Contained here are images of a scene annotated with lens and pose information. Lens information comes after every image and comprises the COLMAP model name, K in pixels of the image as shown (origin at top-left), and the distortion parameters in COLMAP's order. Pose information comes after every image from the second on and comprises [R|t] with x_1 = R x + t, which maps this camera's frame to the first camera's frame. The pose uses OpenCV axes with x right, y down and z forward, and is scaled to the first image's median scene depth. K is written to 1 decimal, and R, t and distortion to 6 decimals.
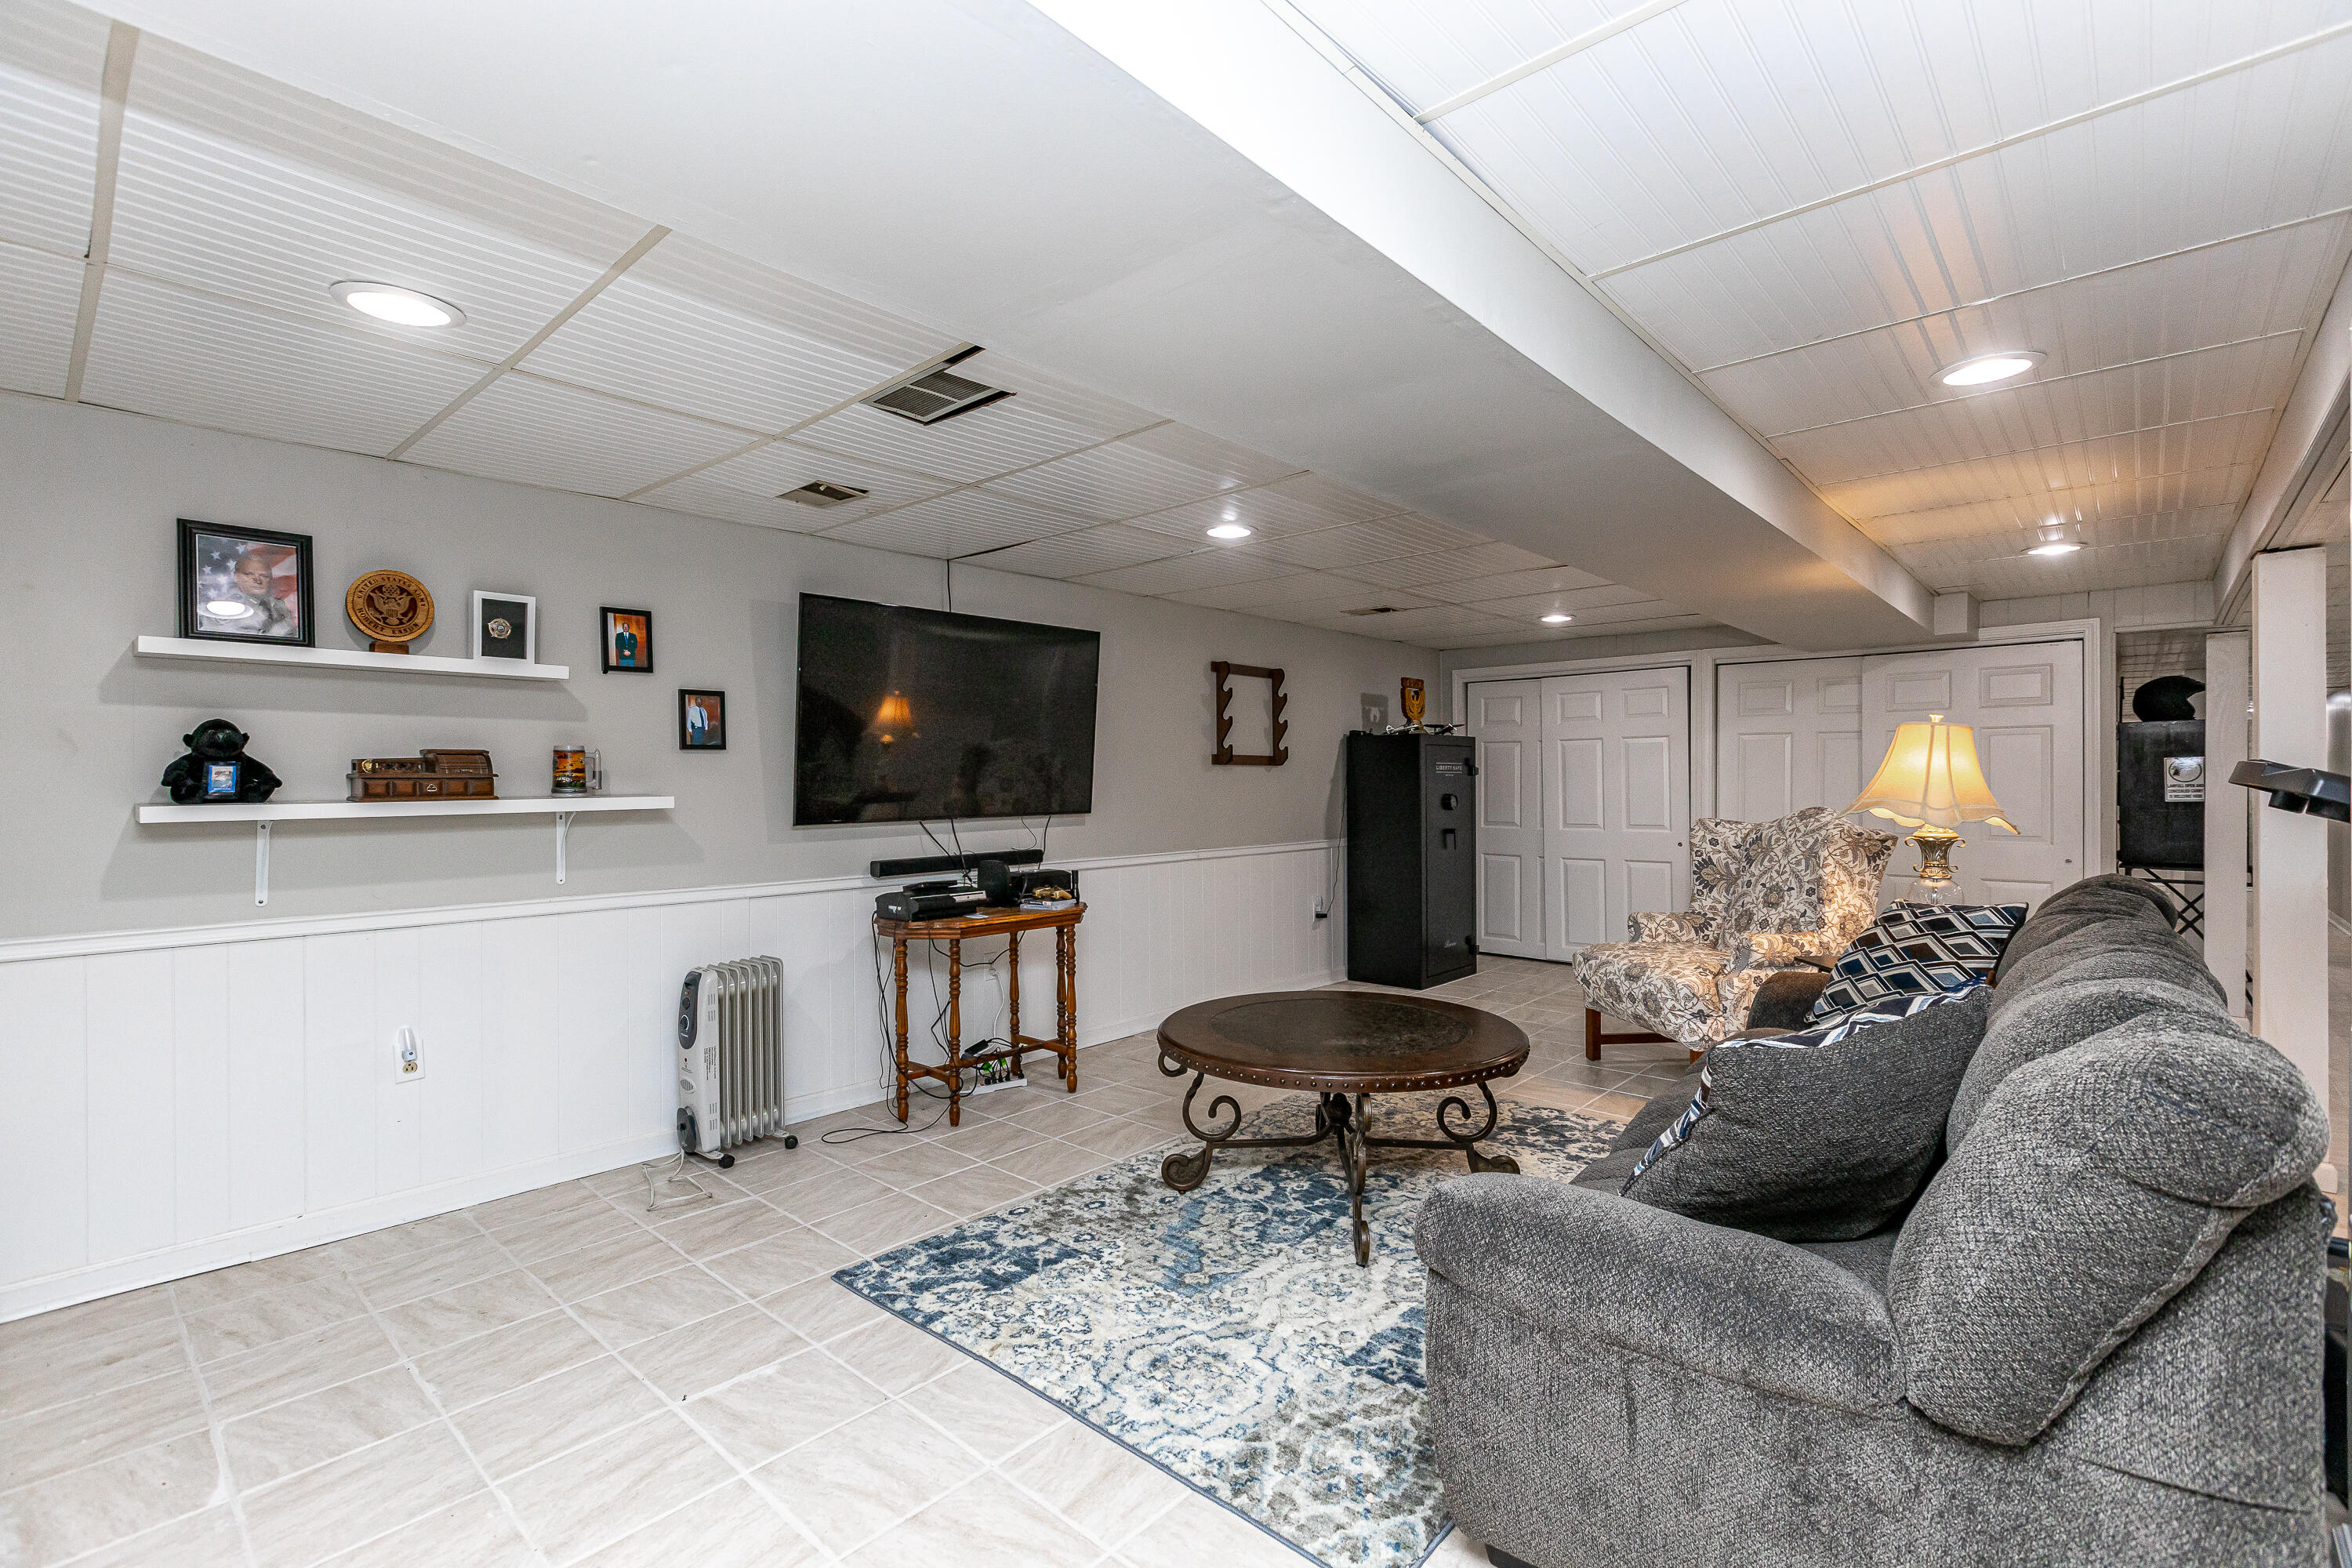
lens RADIAL K [[1066.3, 0, 1177.4], [0, 1066.3, 789.0], [0, 0, 1]] dist [0.003444, 0.000464]
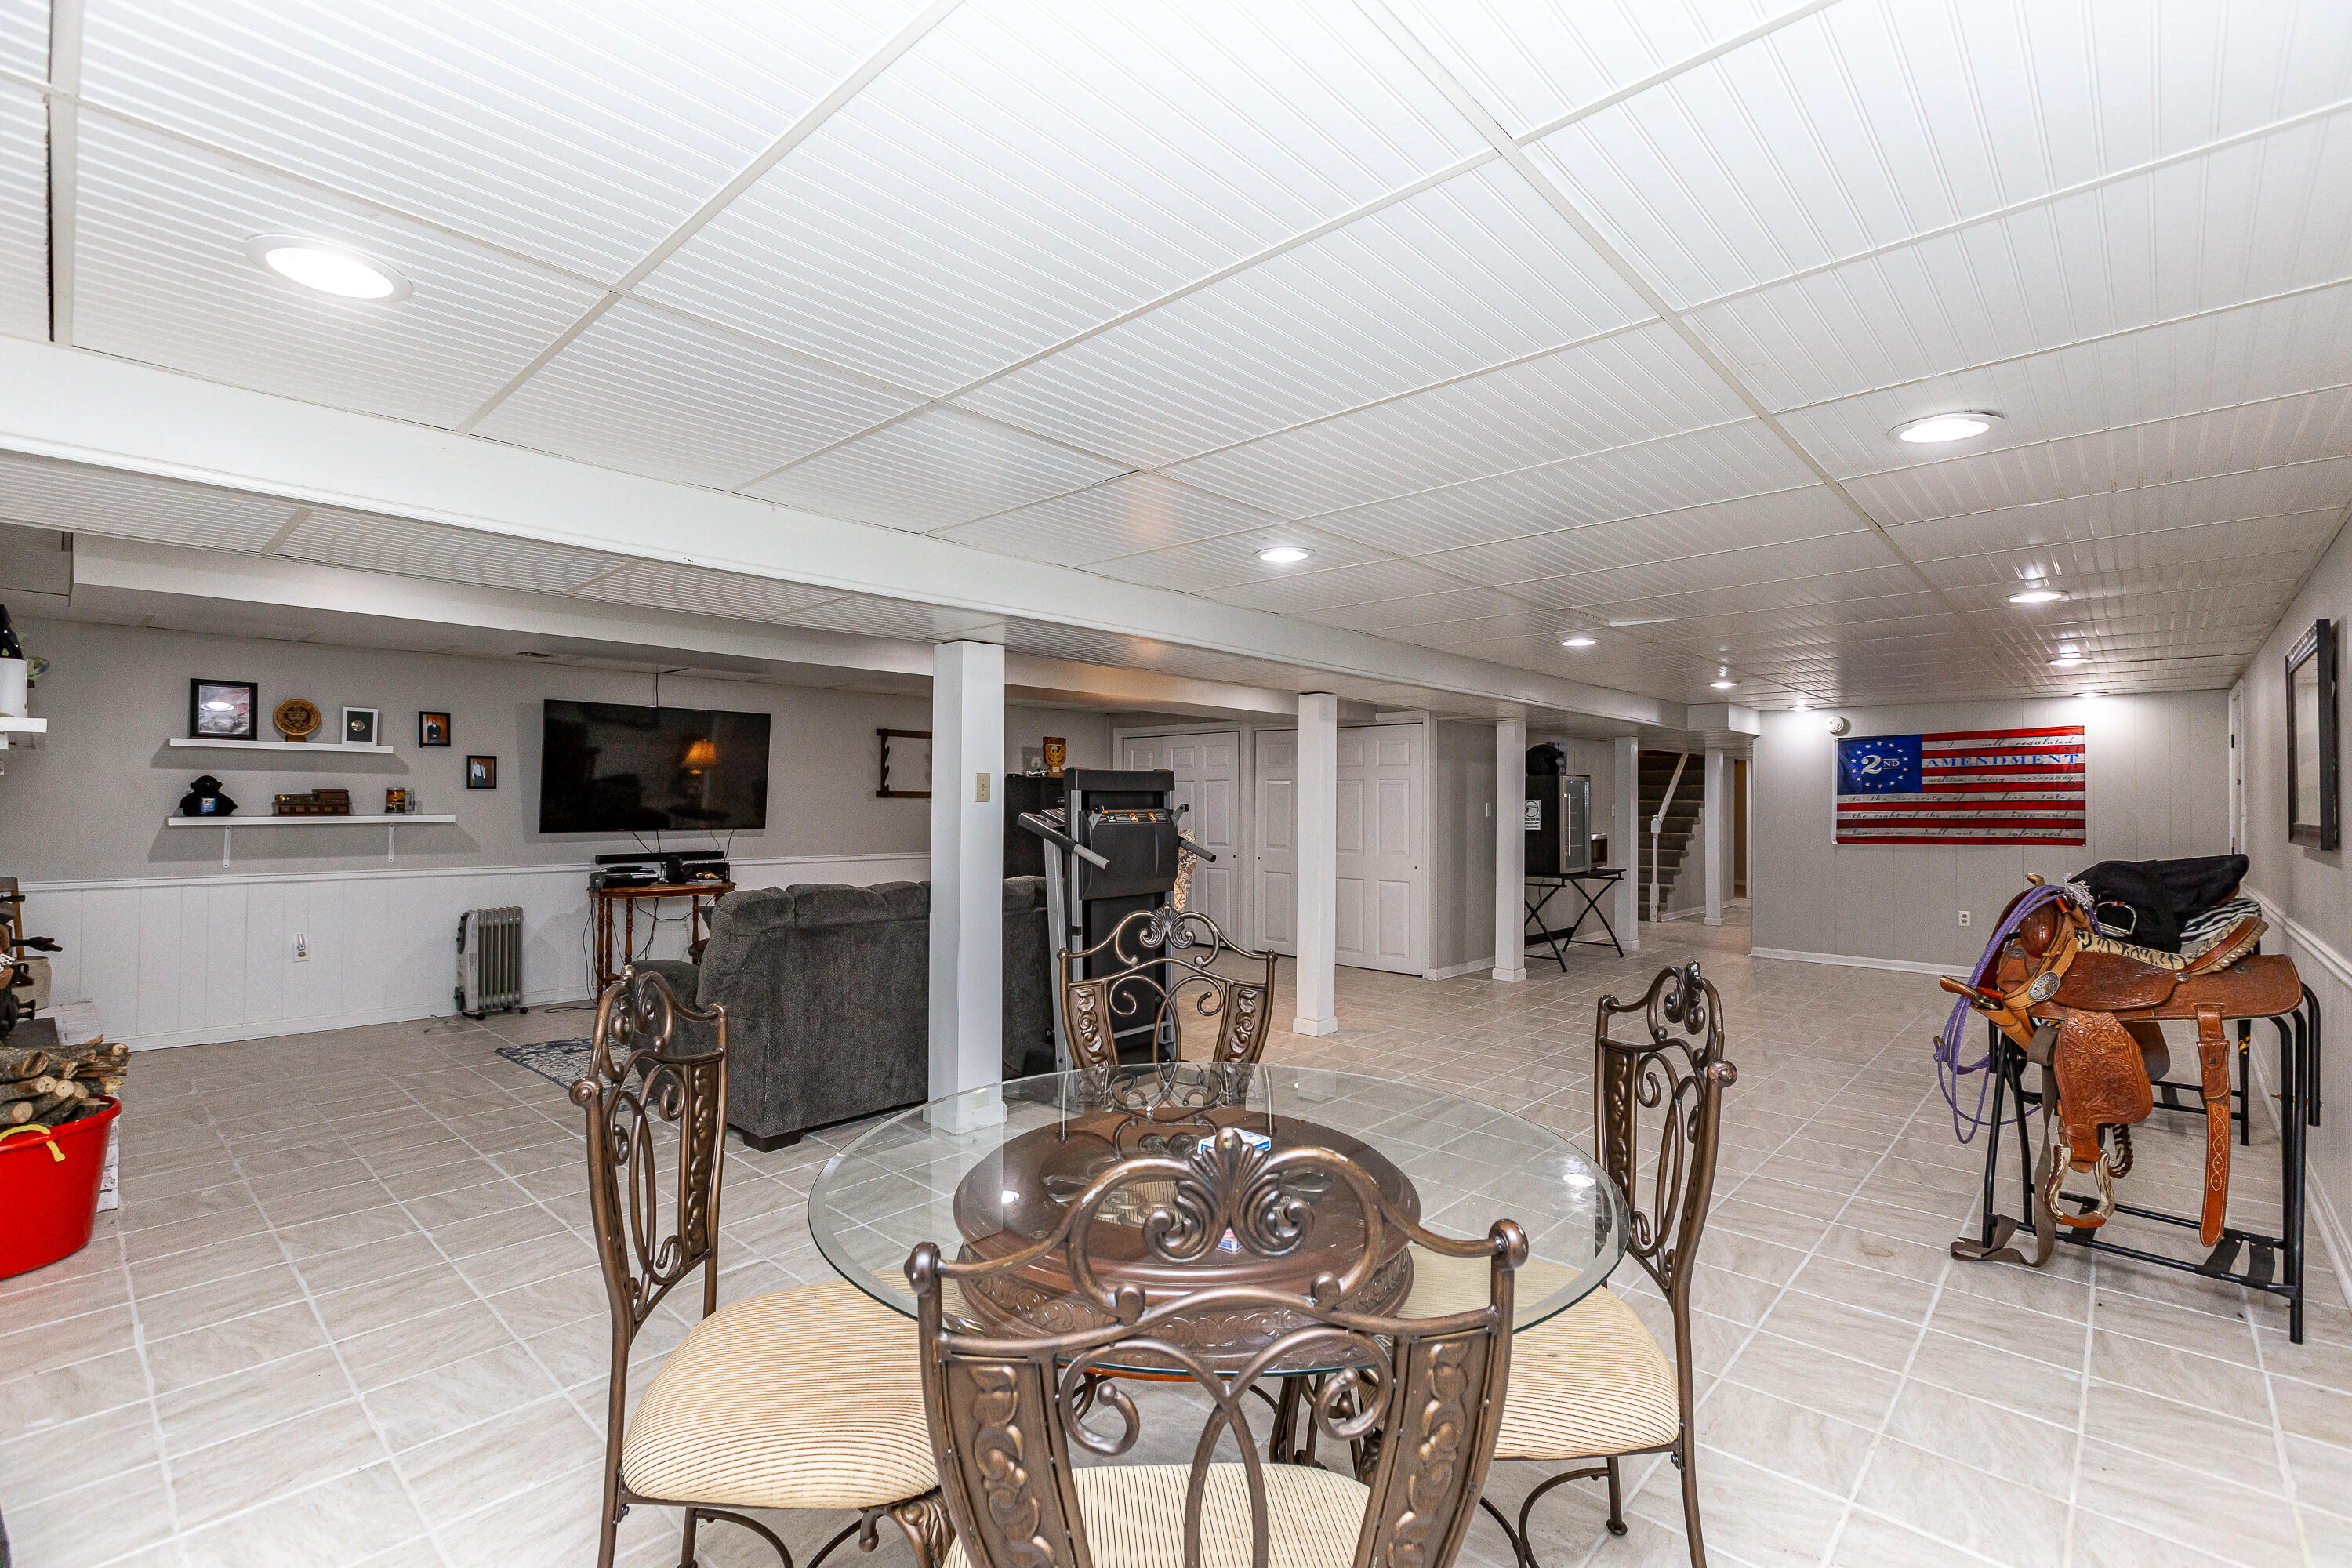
lens RADIAL K [[1066.3, 0, 1173.7], [0, 1066.3, 786.8], [0, 0, 1]] dist [0.003444, 0.000464]
pose [[0.999770, 0.014230, -0.016040, 0.779176], [-0.014533, 0.999714, -0.018970, -0.024978], [0.015766, 0.019199, 0.999691, -0.804061]]
